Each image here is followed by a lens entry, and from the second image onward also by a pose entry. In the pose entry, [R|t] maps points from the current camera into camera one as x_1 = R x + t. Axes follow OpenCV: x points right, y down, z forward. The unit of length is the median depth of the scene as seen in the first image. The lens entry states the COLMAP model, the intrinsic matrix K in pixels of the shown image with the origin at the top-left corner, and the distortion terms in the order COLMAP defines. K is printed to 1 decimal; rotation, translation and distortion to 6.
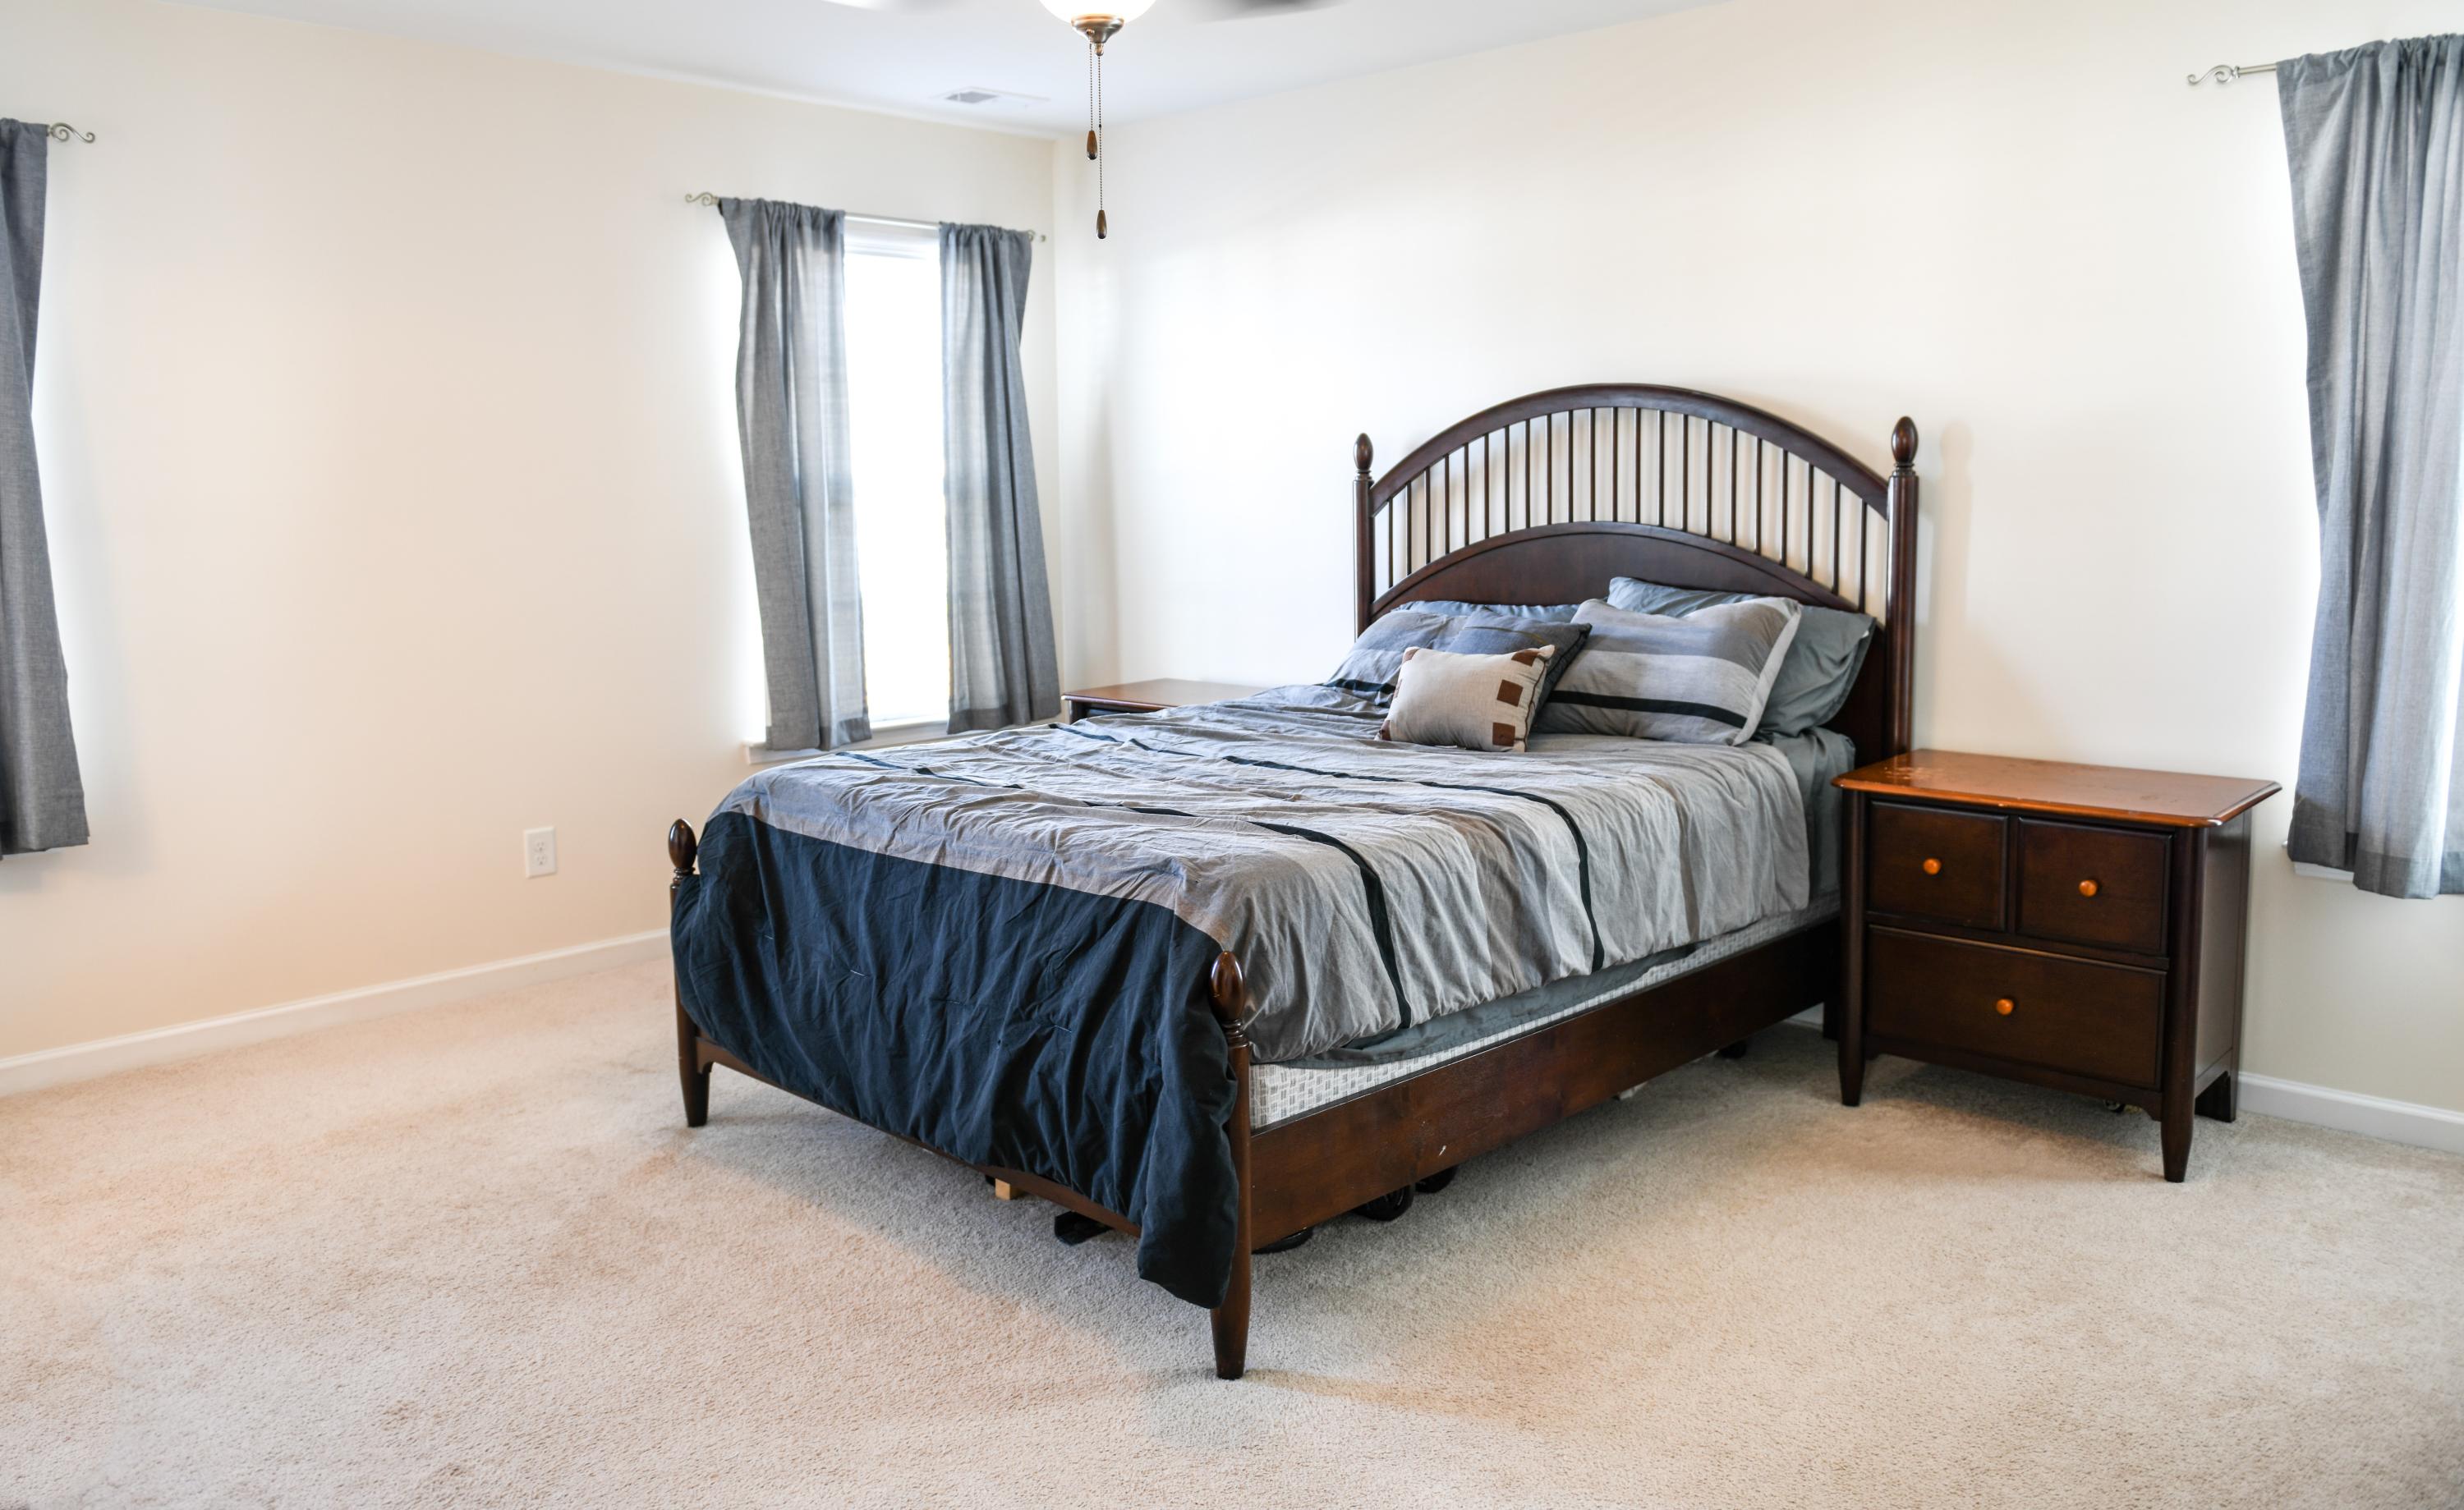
lens RADIAL K [[1748.7, 0, 1228.6], [0, 1748.7, 751.3], [0, 0, 1]] dist [-0.054996, 0.002593]
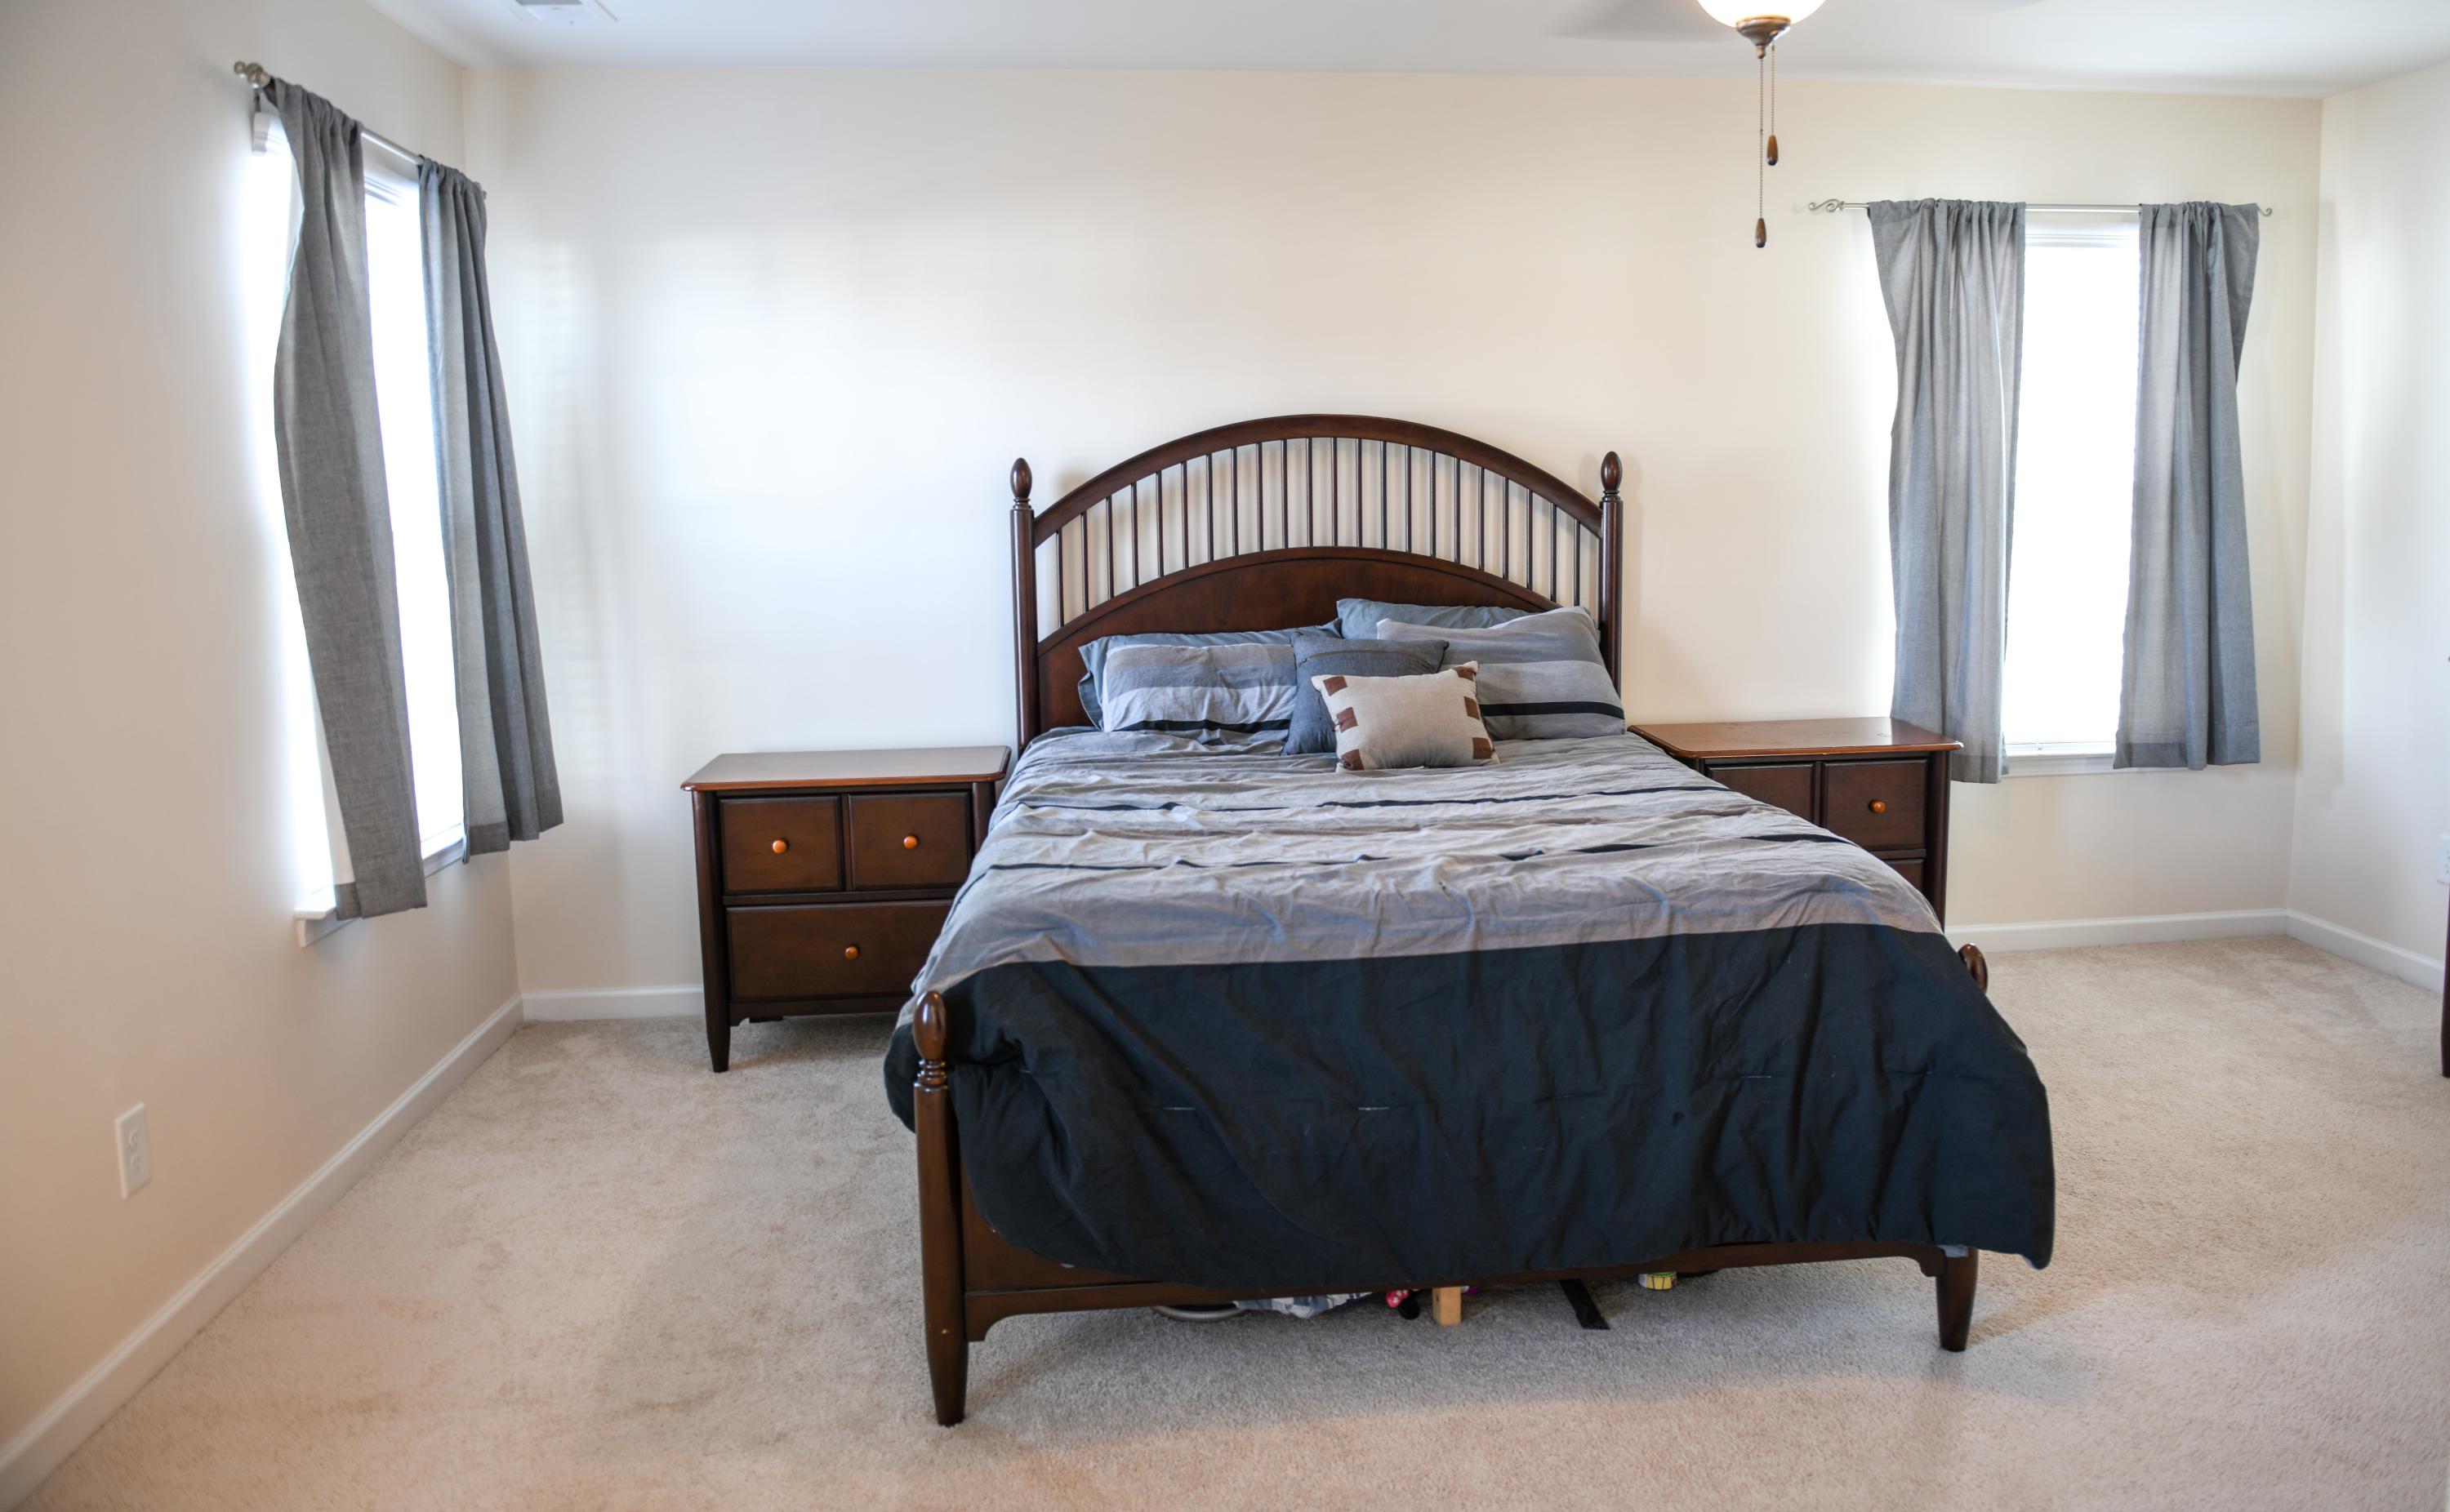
lens RADIAL K [[1709.0, 0, 1224.5], [0, 1709.0, 747.2], [0, 0, 1]] dist [-0.047391, -0.001300]
pose [[0.656115, -0.104899, 0.747334, -0.680733], [0.122218, 0.991989, 0.031939, -0.059294], [-0.744698, 0.070382, 0.663680, 0.421945]]
